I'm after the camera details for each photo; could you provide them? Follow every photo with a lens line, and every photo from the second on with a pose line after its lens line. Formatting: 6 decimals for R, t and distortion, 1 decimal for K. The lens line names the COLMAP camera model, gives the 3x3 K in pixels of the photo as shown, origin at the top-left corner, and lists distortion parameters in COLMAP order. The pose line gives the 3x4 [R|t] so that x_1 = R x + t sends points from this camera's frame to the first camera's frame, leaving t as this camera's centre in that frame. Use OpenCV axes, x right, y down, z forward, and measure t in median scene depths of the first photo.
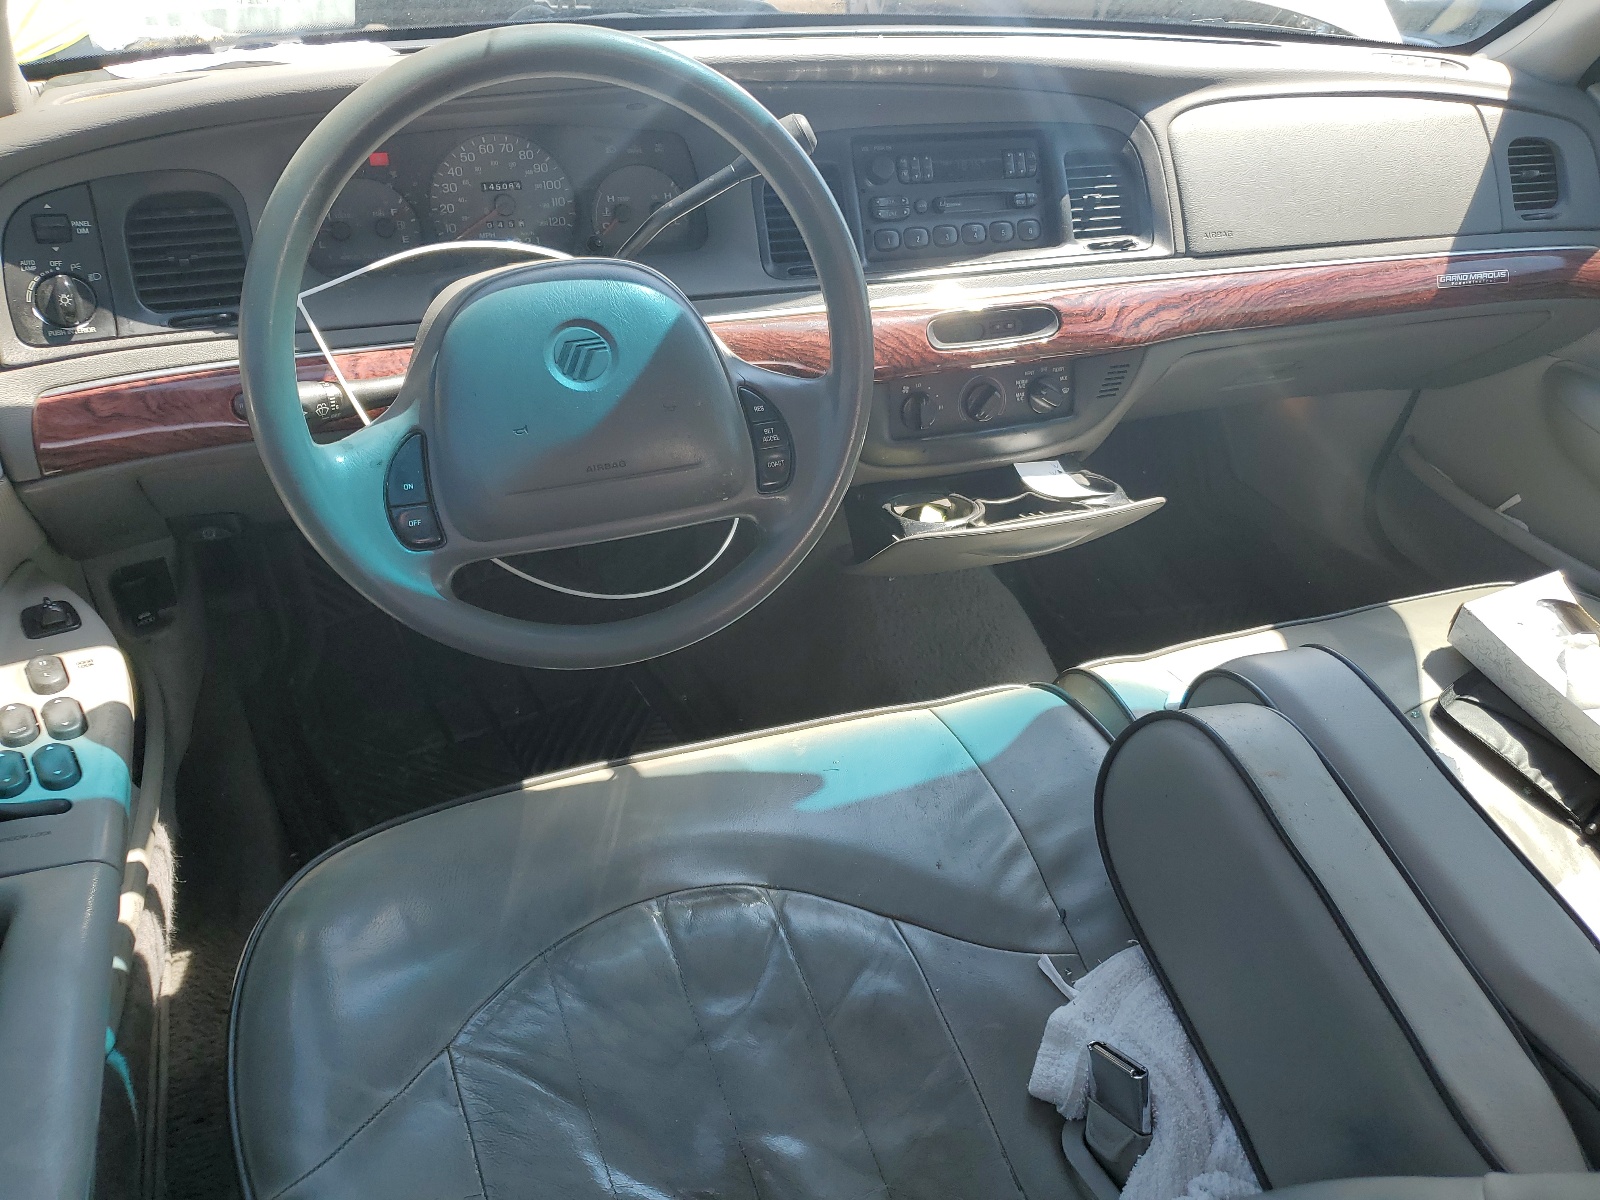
lens RADIAL K [[1206.4, 0, 798.1], [0, 1206.4, 602.3], [0, 0, 1]] dist [-0.002009, -0.000177]
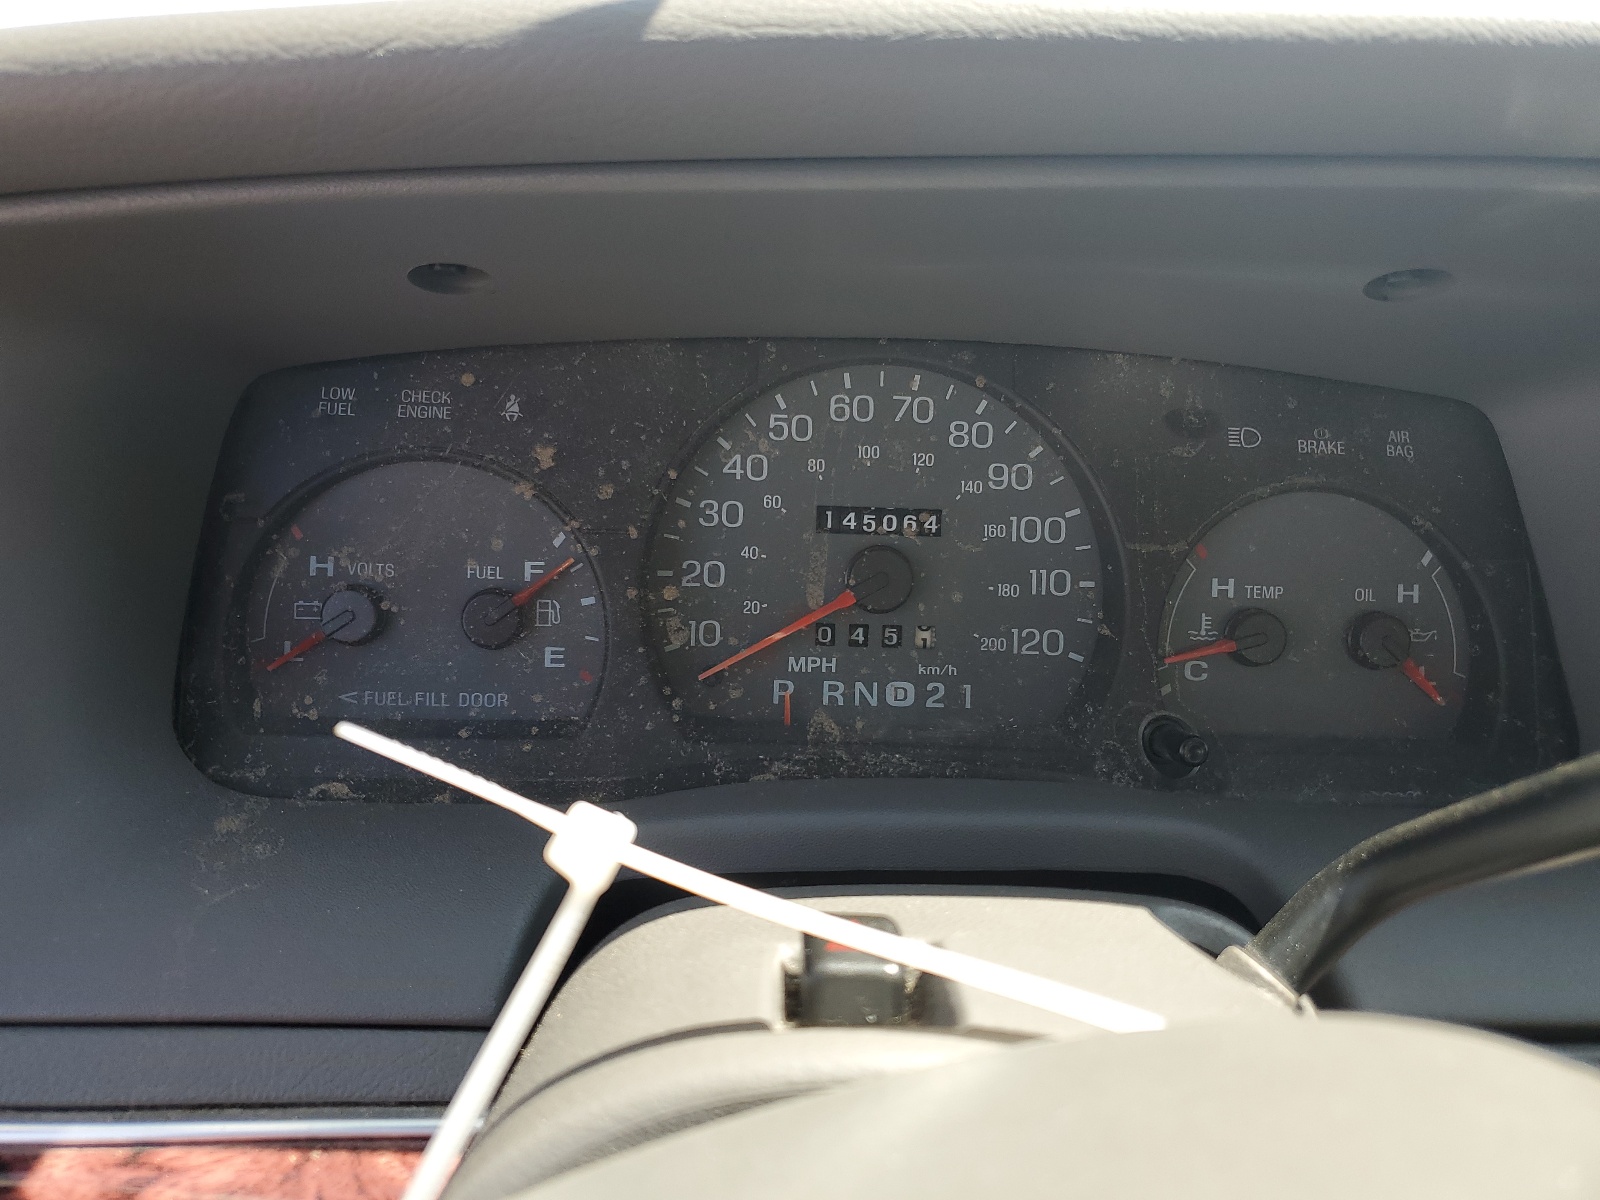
lens RADIAL K [[1206.4, 0, 798.5], [0, 1206.4, 598.5], [0, 0, 1]] dist [-0.002009, -0.000177]
pose [[0.951611, 0.095901, -0.291957, -0.173190], [-0.171513, 0.954066, -0.245645, -0.246202], [0.254988, 0.283833, 0.924348, 0.712981]]
